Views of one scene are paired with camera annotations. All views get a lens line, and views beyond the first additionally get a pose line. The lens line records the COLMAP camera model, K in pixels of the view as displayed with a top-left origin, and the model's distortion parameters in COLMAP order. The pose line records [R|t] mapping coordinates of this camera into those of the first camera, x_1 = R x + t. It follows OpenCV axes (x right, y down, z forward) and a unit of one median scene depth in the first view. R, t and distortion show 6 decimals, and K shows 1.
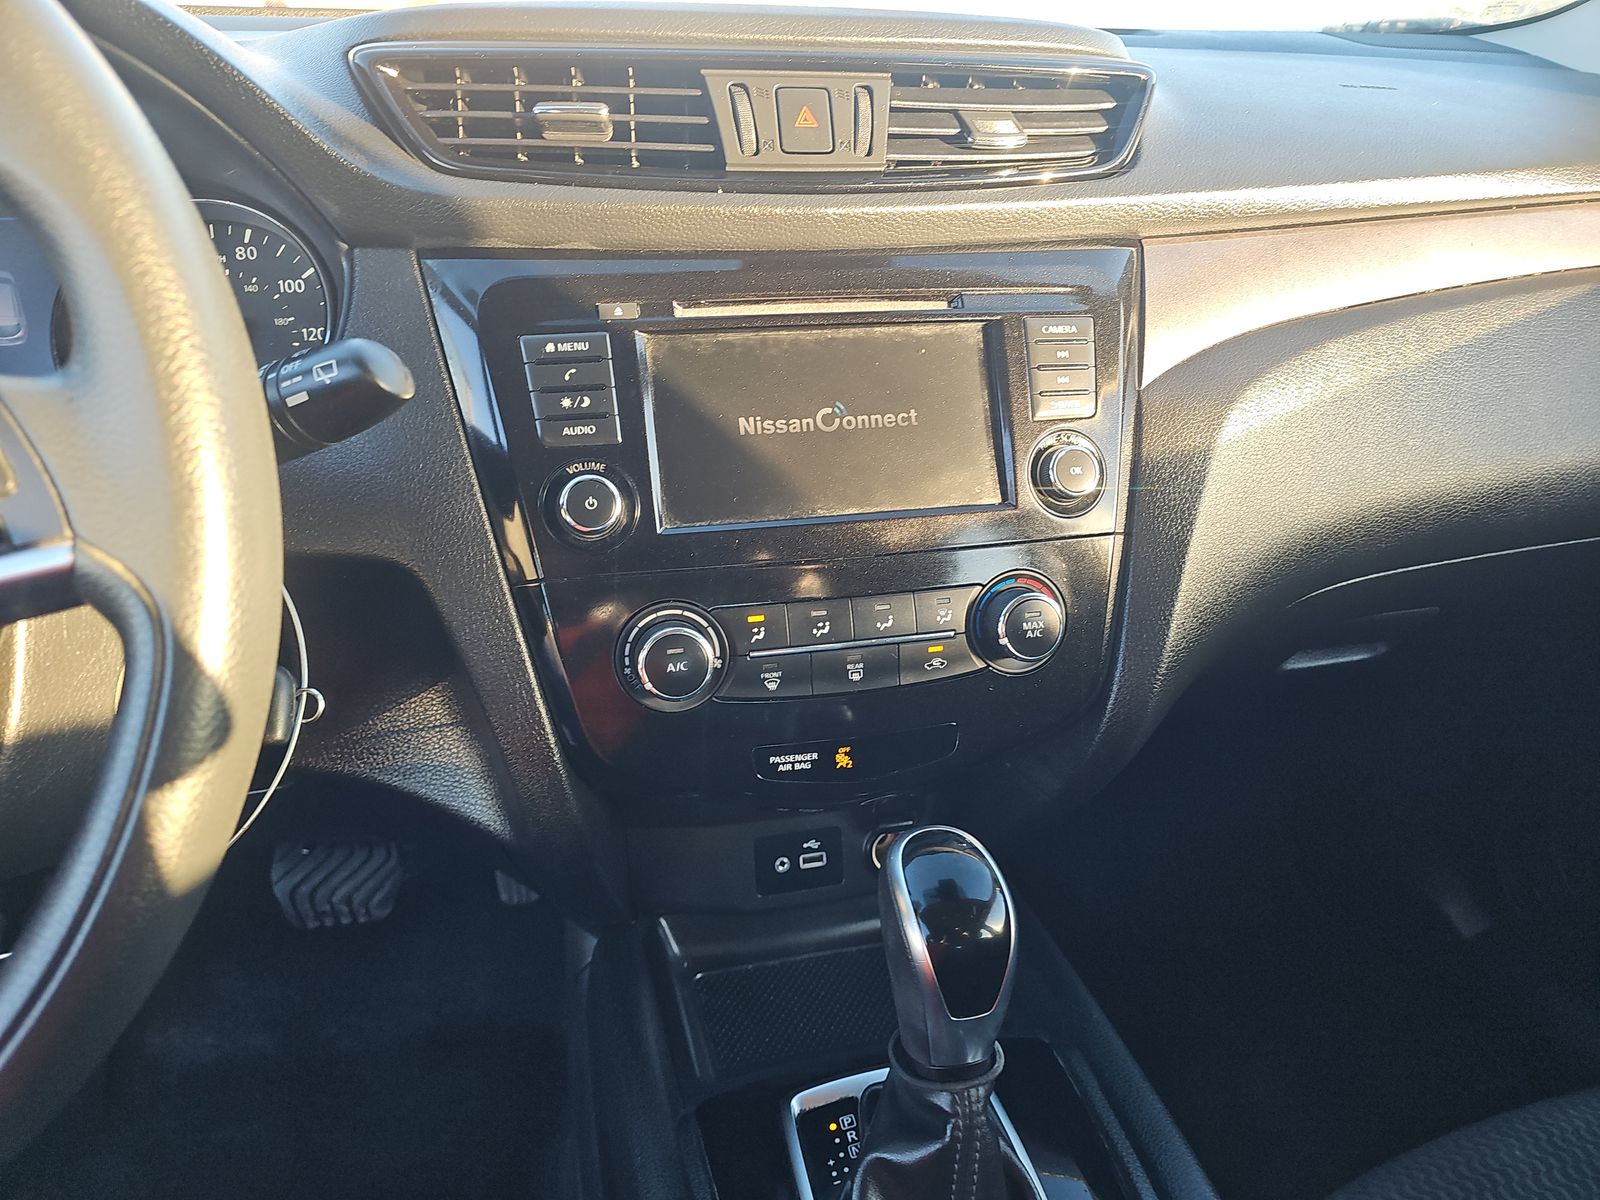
lens RADIAL K [[1056.4, 0, 801.3], [0, 1056.4, 629.0], [0, 0, 1]] dist [0.052995, -0.046551]
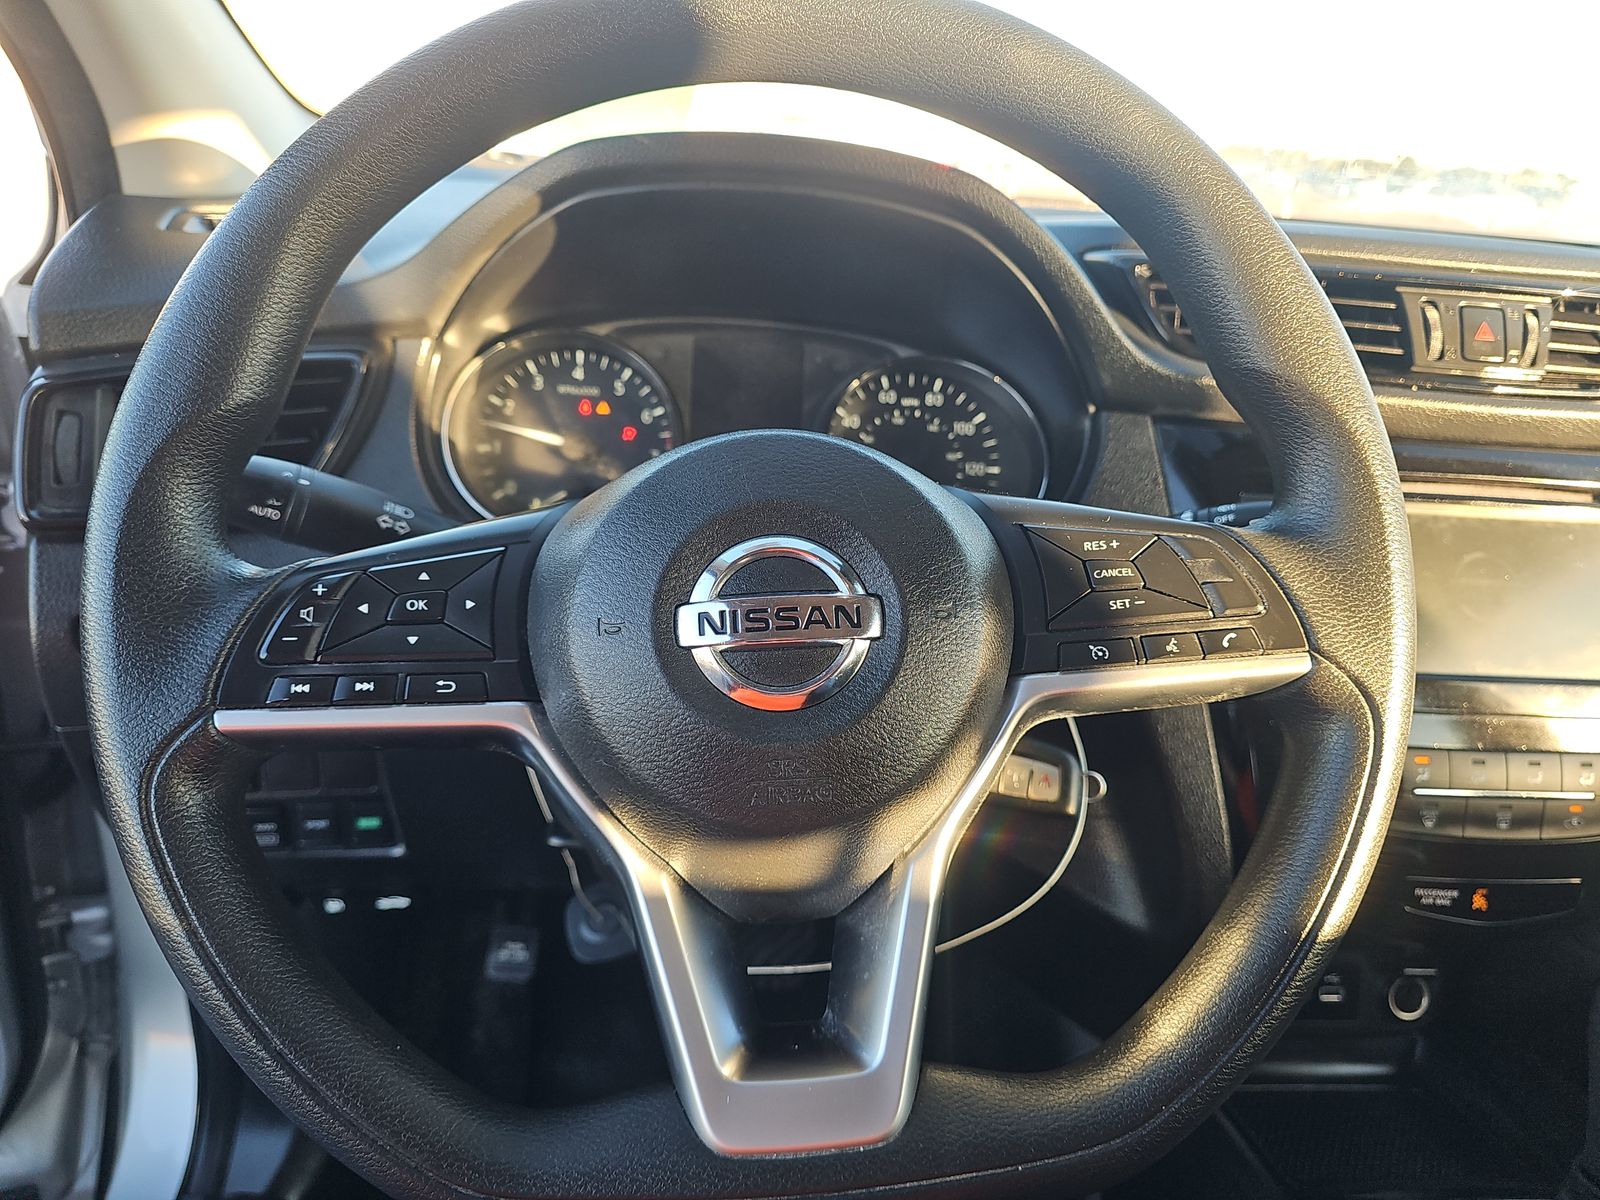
lens RADIAL K [[1054.1, 0, 805.9], [0, 1054.1, 631.9], [0, 0, 1]] dist [0.050697, -0.043245]
pose [[0.987900, 0.115565, -0.103430, -0.560323], [-0.126652, 0.986055, -0.107958, 0.058165], [0.089511, 0.119752, 0.988760, -0.170644]]
